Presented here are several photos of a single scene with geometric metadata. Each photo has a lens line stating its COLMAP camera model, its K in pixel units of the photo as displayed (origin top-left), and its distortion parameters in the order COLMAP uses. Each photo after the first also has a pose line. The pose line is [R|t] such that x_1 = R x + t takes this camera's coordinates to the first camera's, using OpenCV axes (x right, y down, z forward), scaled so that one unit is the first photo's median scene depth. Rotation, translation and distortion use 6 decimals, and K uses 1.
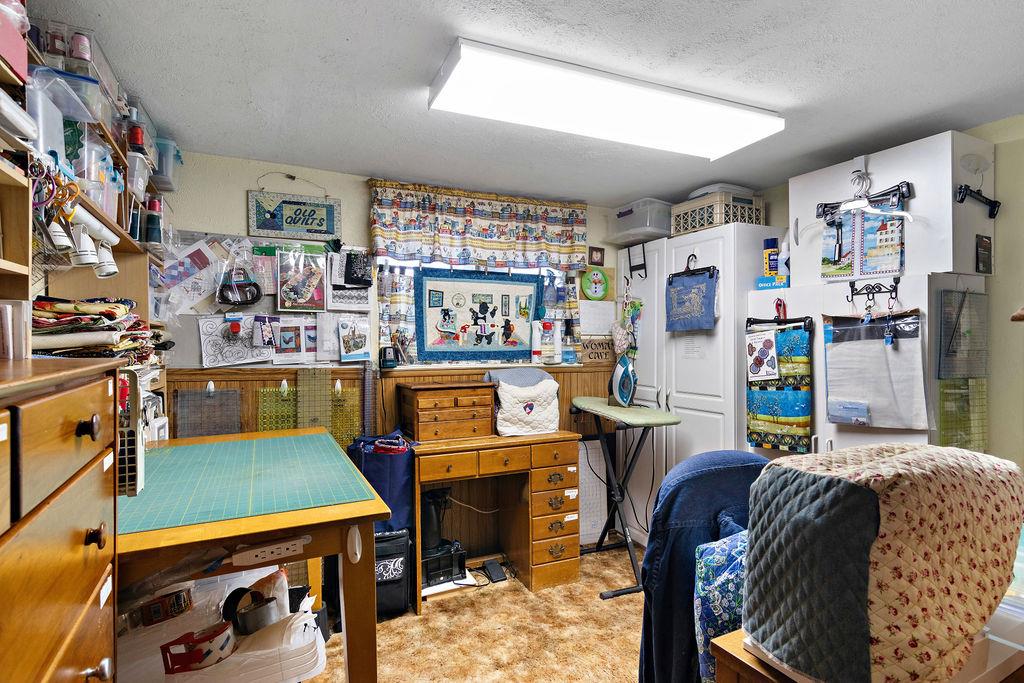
lens RADIAL K [[525.2, 0, 510.7], [0, 525.2, 343.3], [0, 0, 1]] dist [0.000244, 0.002291]
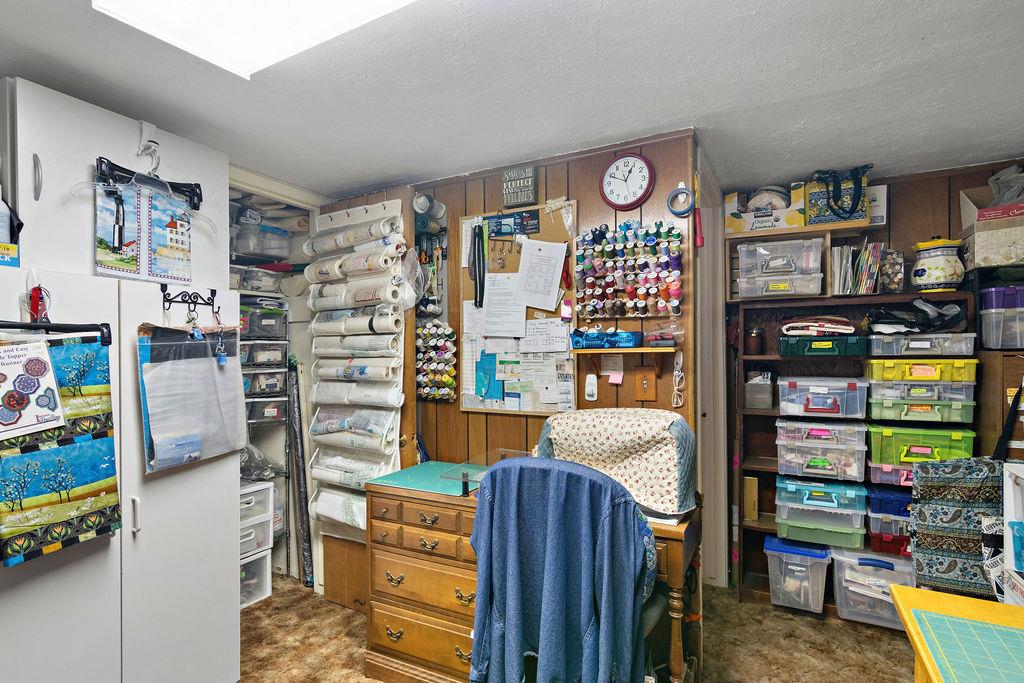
lens RADIAL K [[525.2, 0, 511.2], [0, 525.2, 349.5], [0, 0, 1]] dist [0.000244, 0.002291]
pose [[-0.587251, 0.009604, 0.809348, -0.274440], [0.004575, 0.999953, -0.008547, -0.010531], [-0.809392, -0.001316, -0.587267, 0.997530]]
